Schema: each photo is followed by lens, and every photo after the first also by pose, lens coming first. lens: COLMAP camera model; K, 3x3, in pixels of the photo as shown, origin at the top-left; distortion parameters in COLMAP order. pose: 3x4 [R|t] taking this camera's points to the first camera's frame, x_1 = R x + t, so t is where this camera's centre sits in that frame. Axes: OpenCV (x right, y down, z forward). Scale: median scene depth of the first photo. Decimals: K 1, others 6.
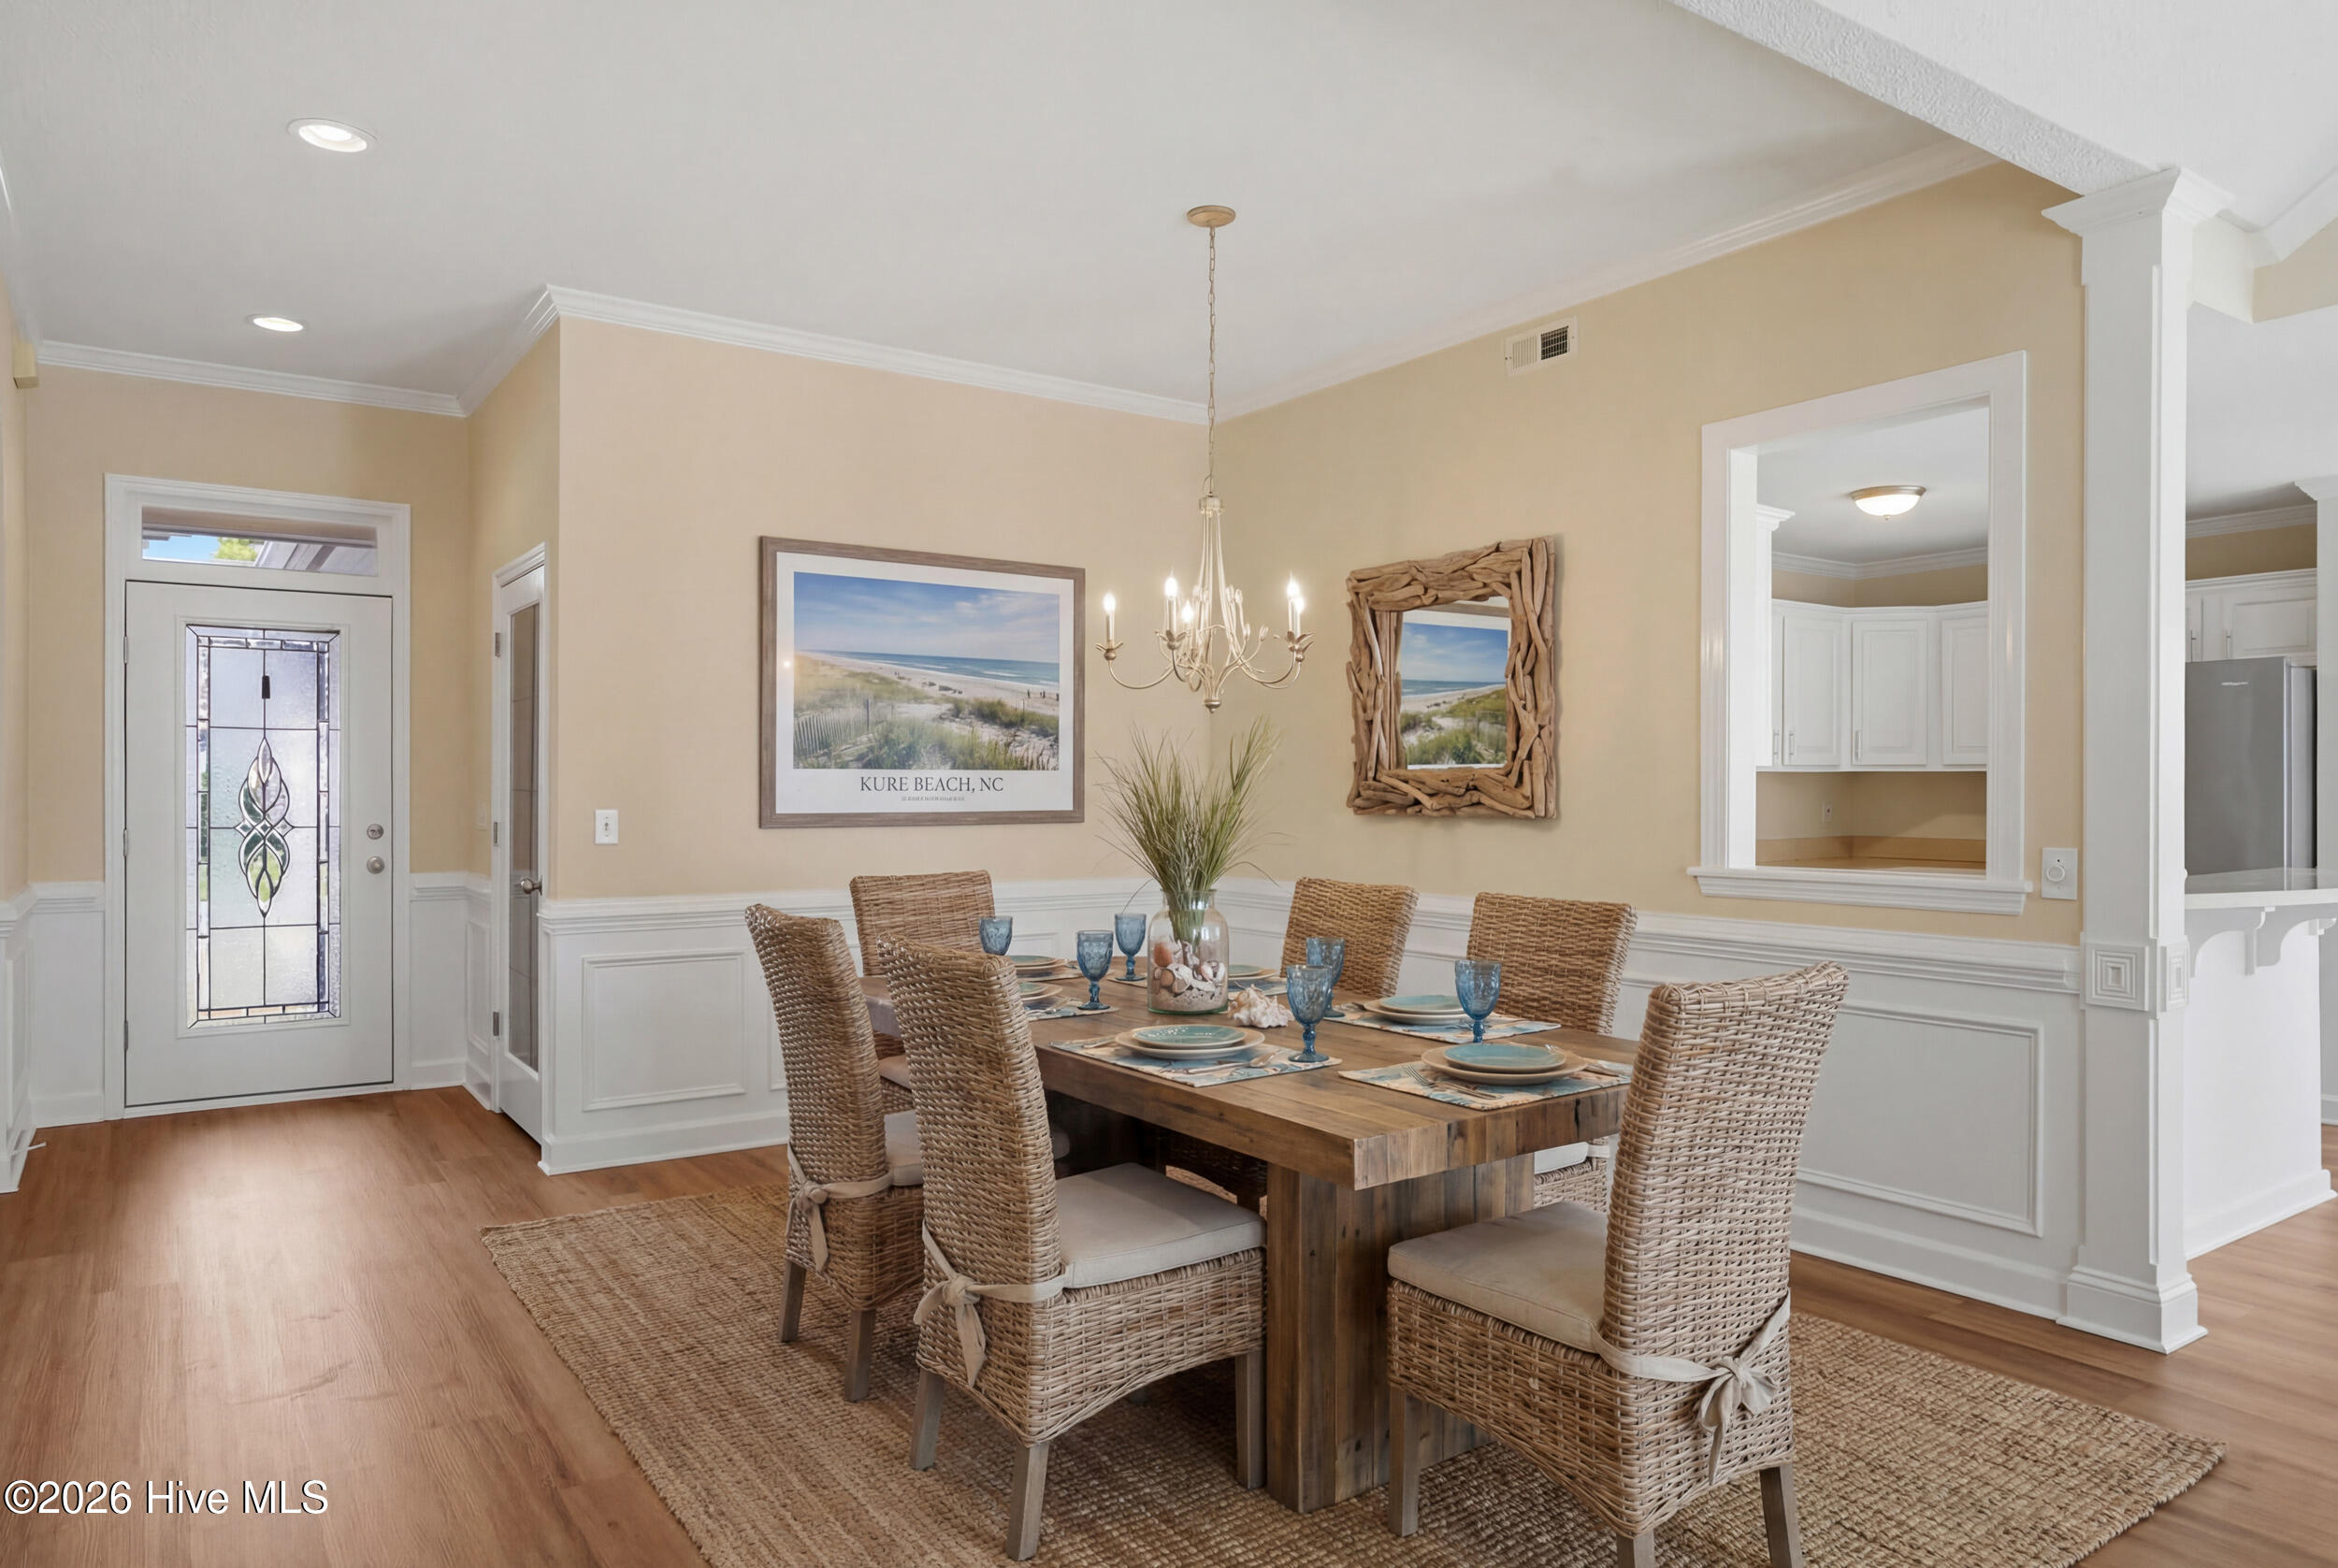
lens RADIAL K [[1478.3, 0, 1183.0], [0, 1478.3, 792.2], [0, 0, 1]] dist [-0.009351, -0.001445]
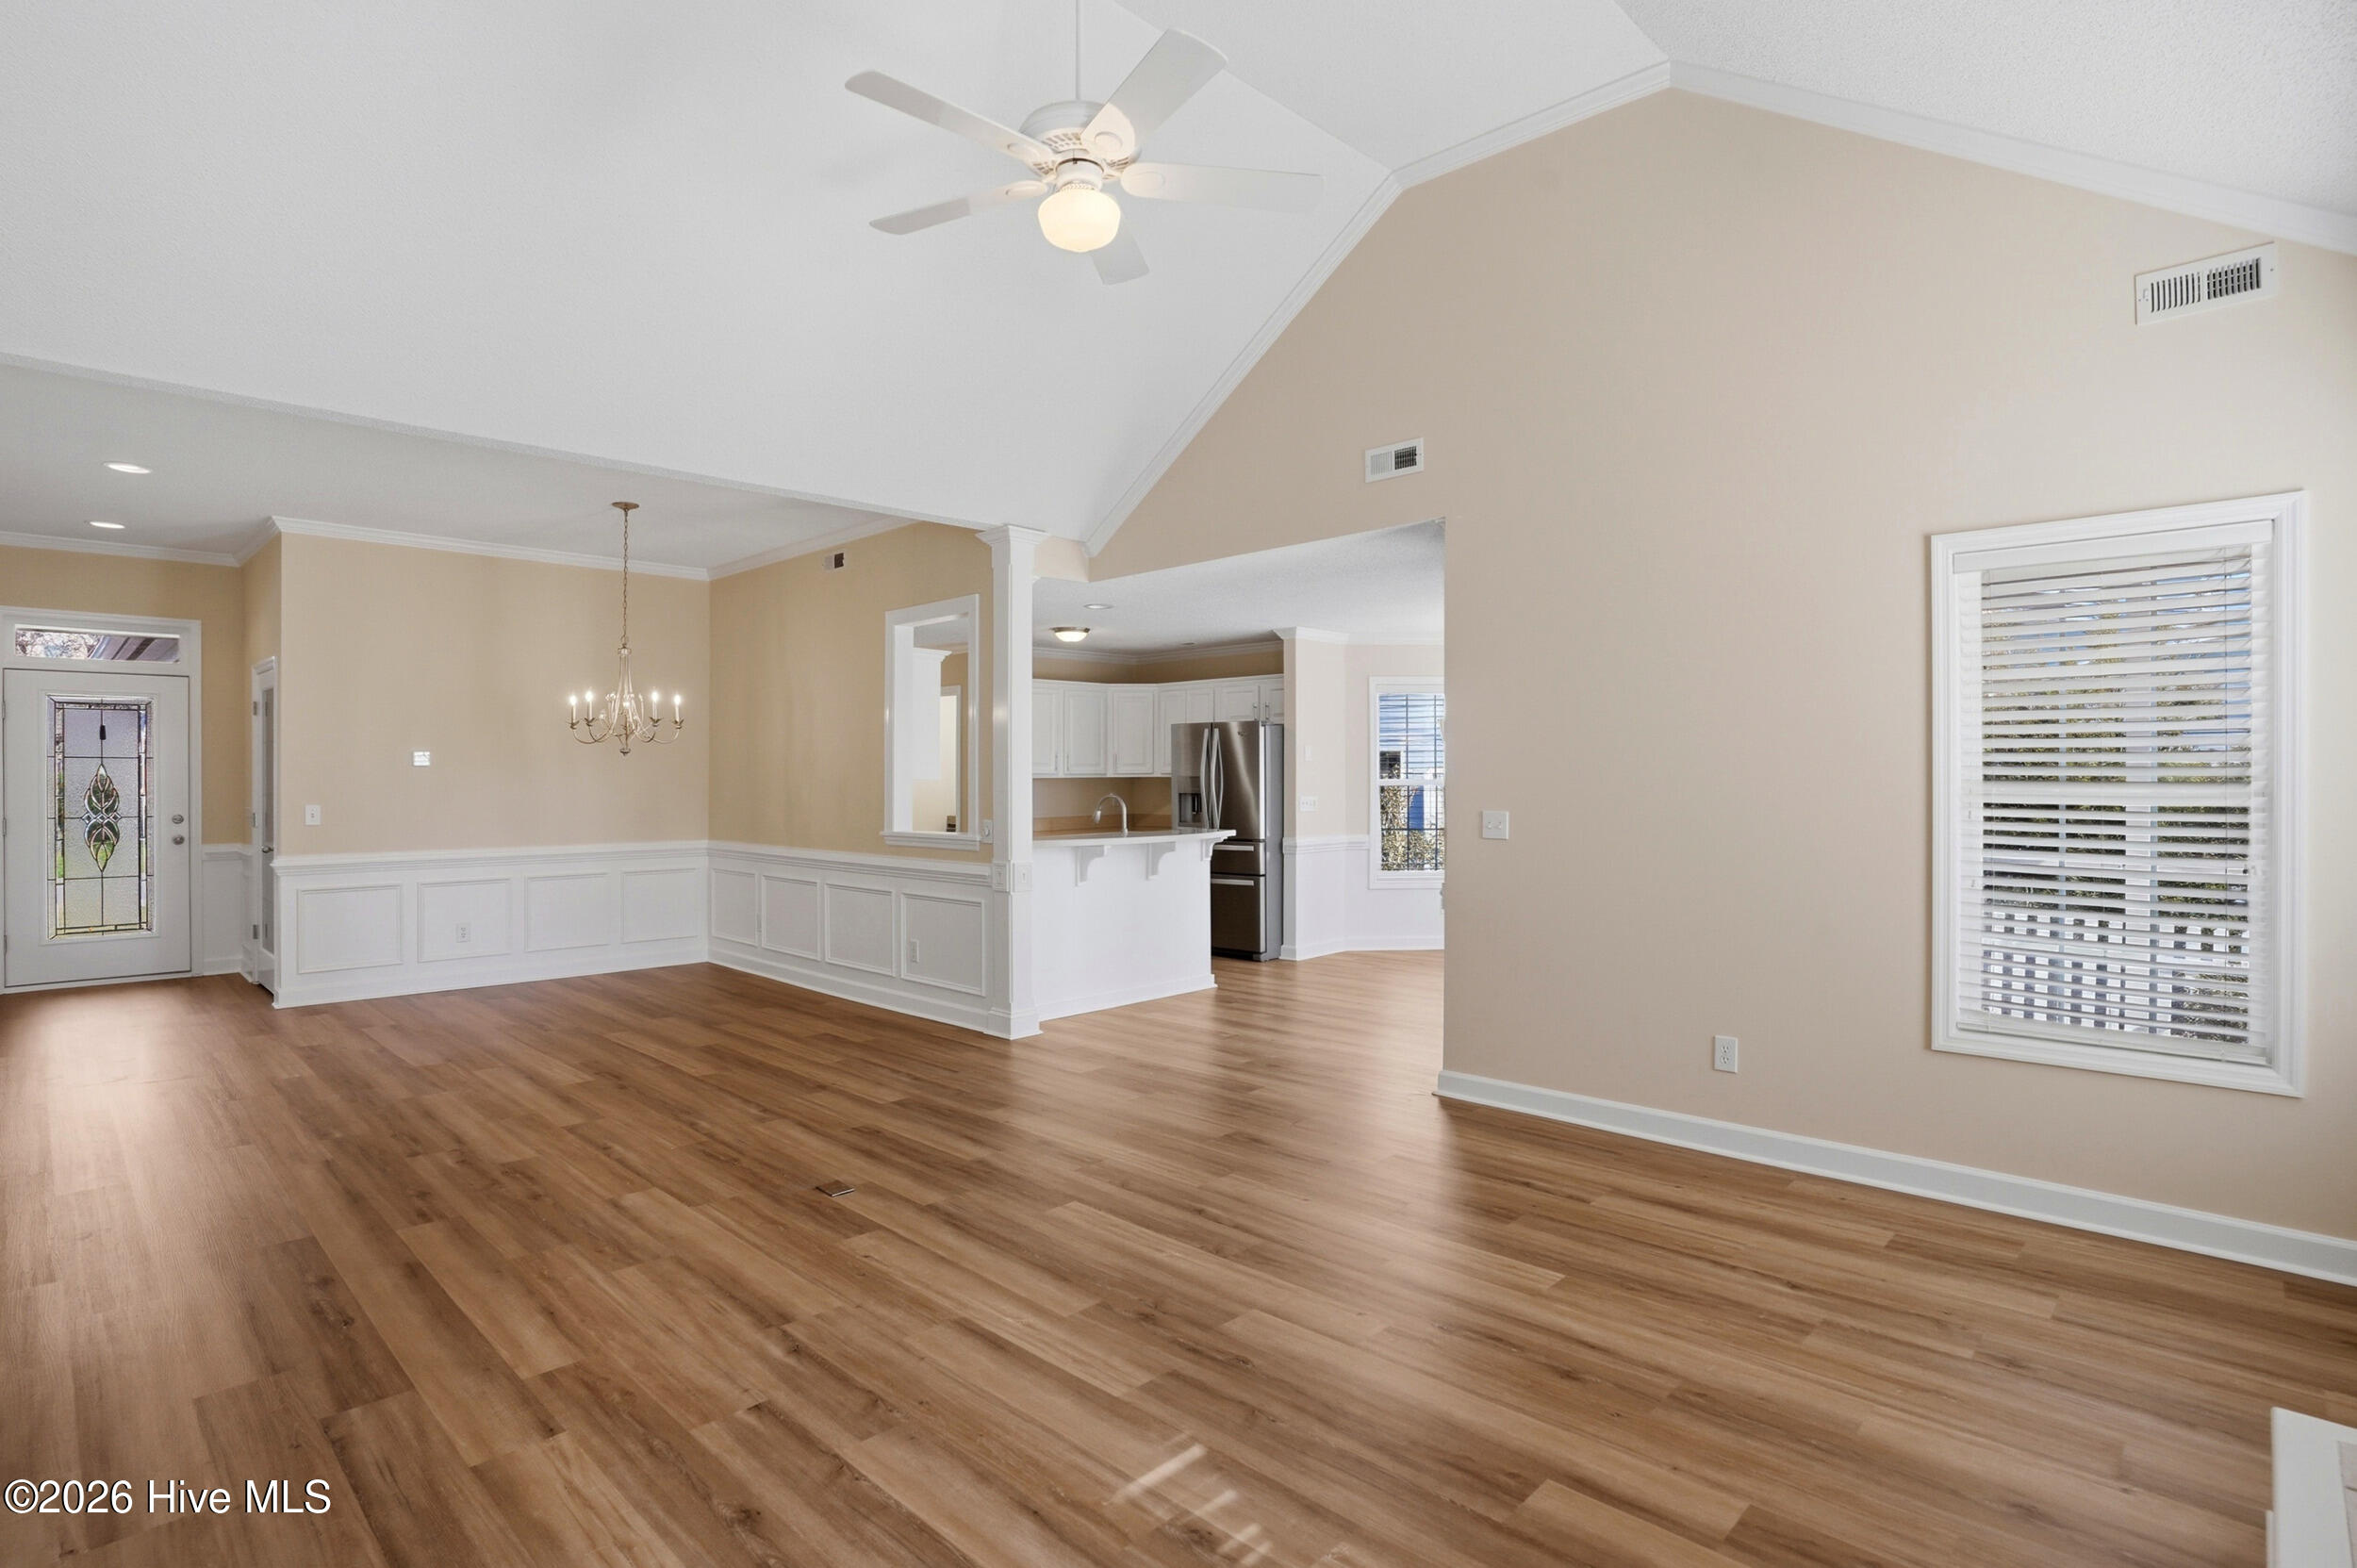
lens RADIAL K [[1180.3, 0, 1172.6], [0, 1180.3, 785.5], [0, 0, 1]] dist [-0.072338, 0.032172]
pose [[0.983011, -0.003935, 0.183502, 0.337144], [0.003561, 0.999991, 0.002367, -0.010737], [-0.183510, -0.001674, 0.983016, -0.491233]]
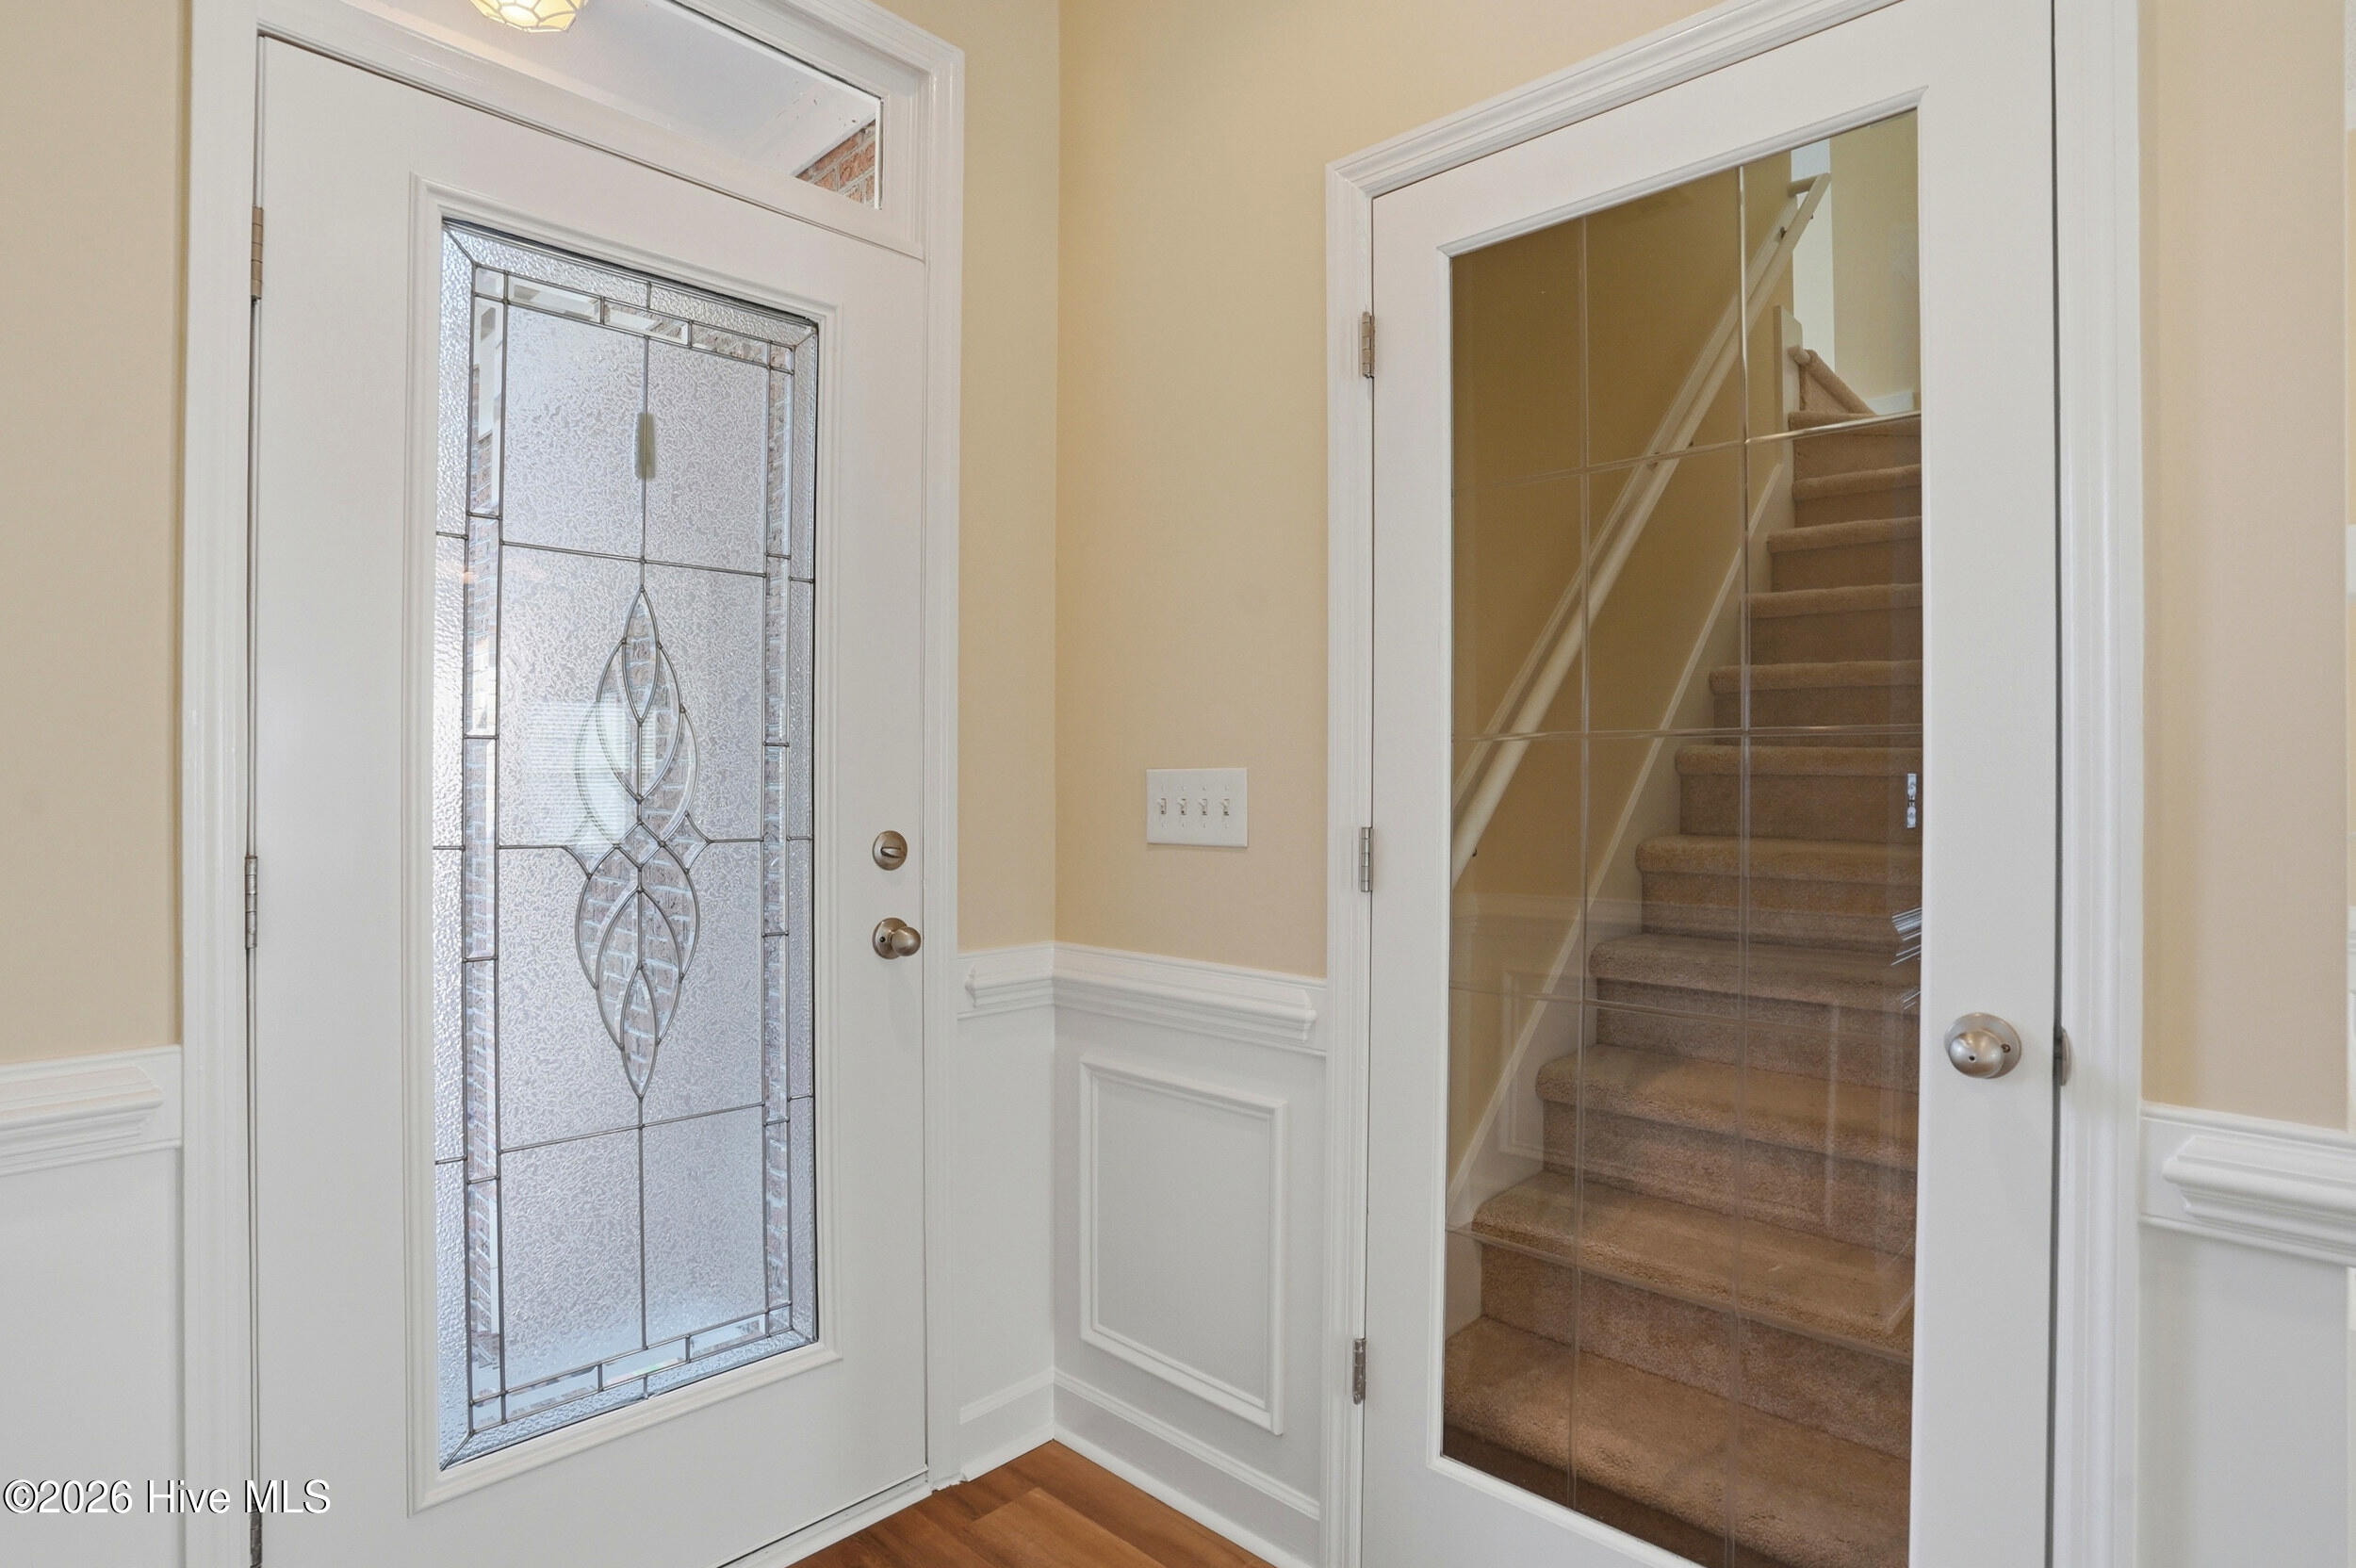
lens RADIAL K [[1179.7, 0, 1172.1], [0, 1179.7, 785.5], [0, 0, 1]] dist [-0.072338, 0.032172]
pose [[0.983049, 0.002017, 0.183330, -0.563012], [-0.002052, 0.999998, -0.000001, 0.009819], [-0.183330, -0.000375, 0.983051, 0.721369]]
